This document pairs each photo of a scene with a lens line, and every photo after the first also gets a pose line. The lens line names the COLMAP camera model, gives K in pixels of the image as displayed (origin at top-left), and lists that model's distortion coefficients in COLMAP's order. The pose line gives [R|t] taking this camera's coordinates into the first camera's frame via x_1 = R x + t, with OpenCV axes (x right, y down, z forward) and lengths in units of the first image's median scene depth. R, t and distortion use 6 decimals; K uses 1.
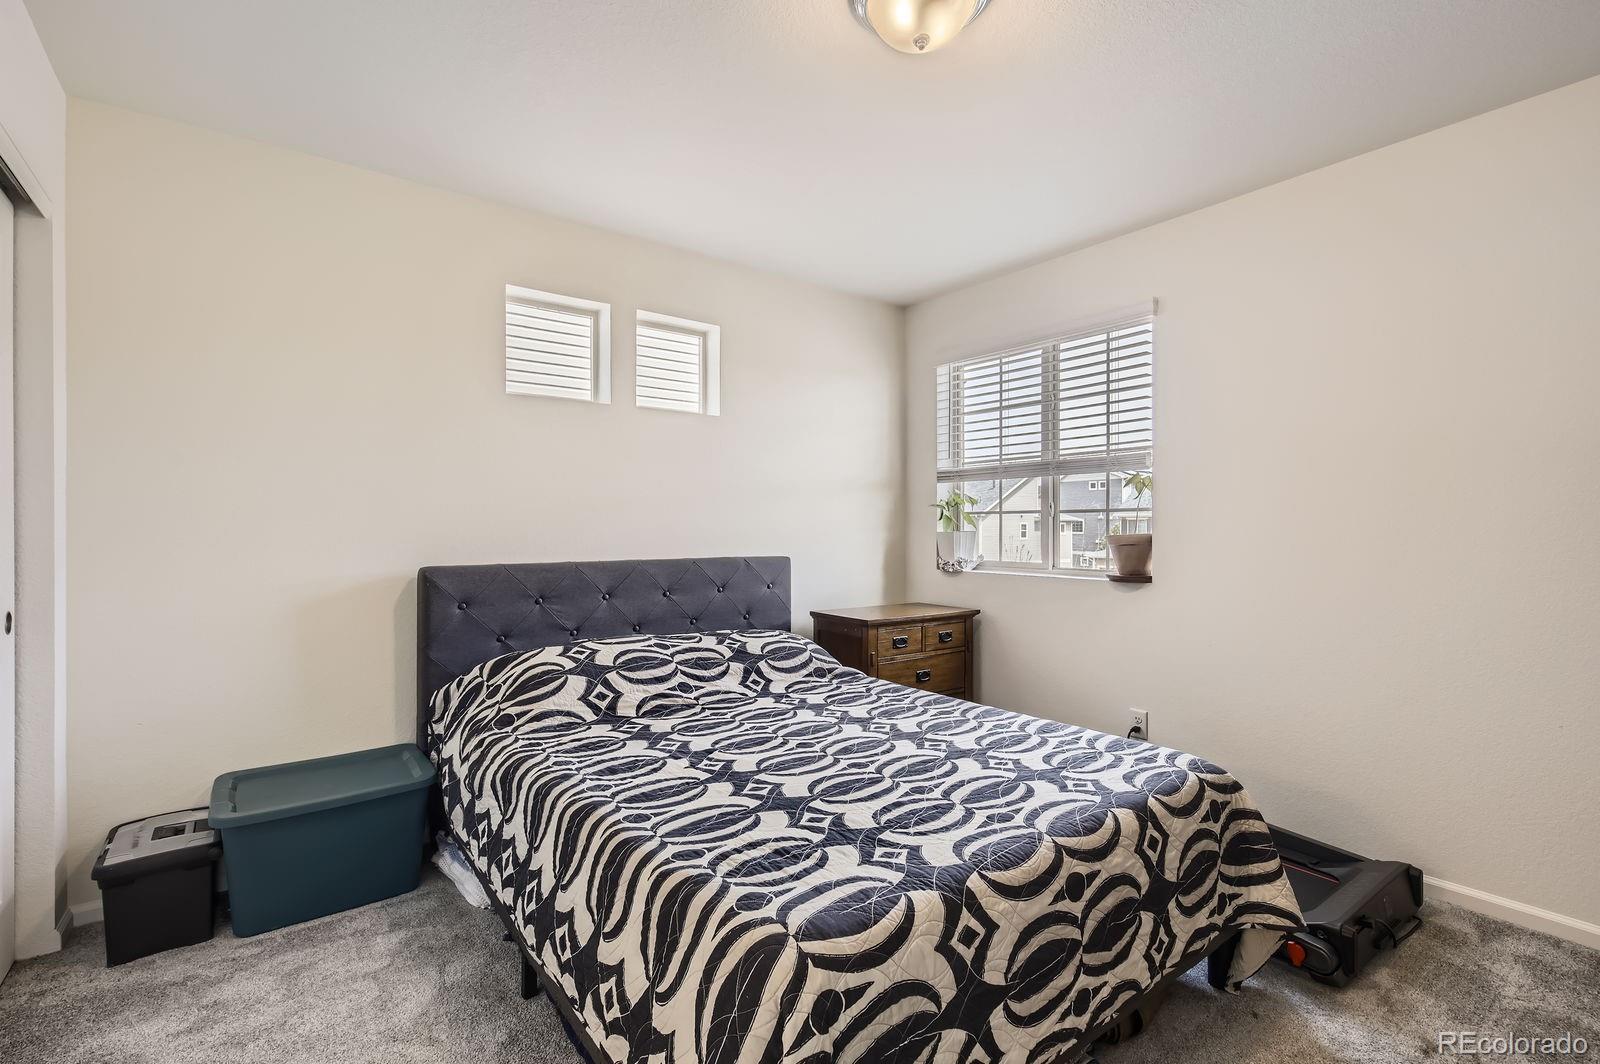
lens RADIAL K [[729.5, 0, 796.9], [0, 729.5, 525.0], [0, 0, 1]] dist [0.000714, -0.000155]
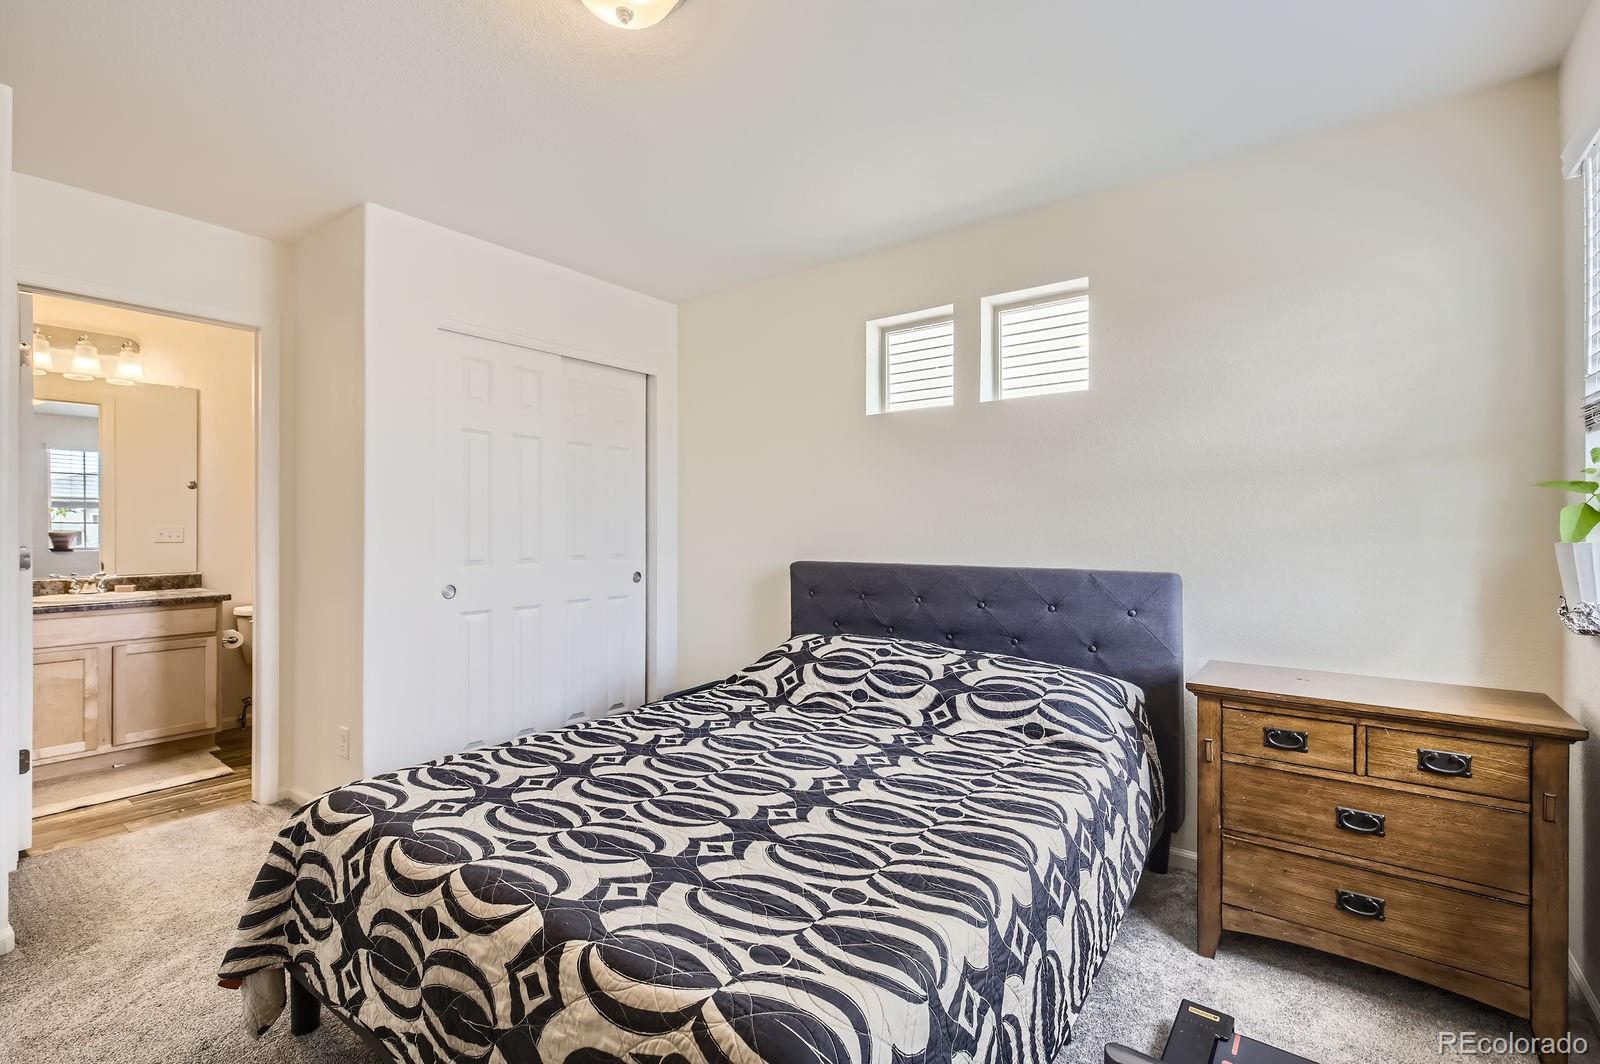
lens RADIAL K [[729.5, 0, 796.9], [0, 729.5, 525.0], [0, 0, 1]] dist [0.000714, -0.000155]
pose [[0.277805, -0.003933, -0.960630, 0.941221], [0.002629, 0.999991, -0.003334, -0.002572], [0.960634, -0.001599, 0.277812, 0.800527]]
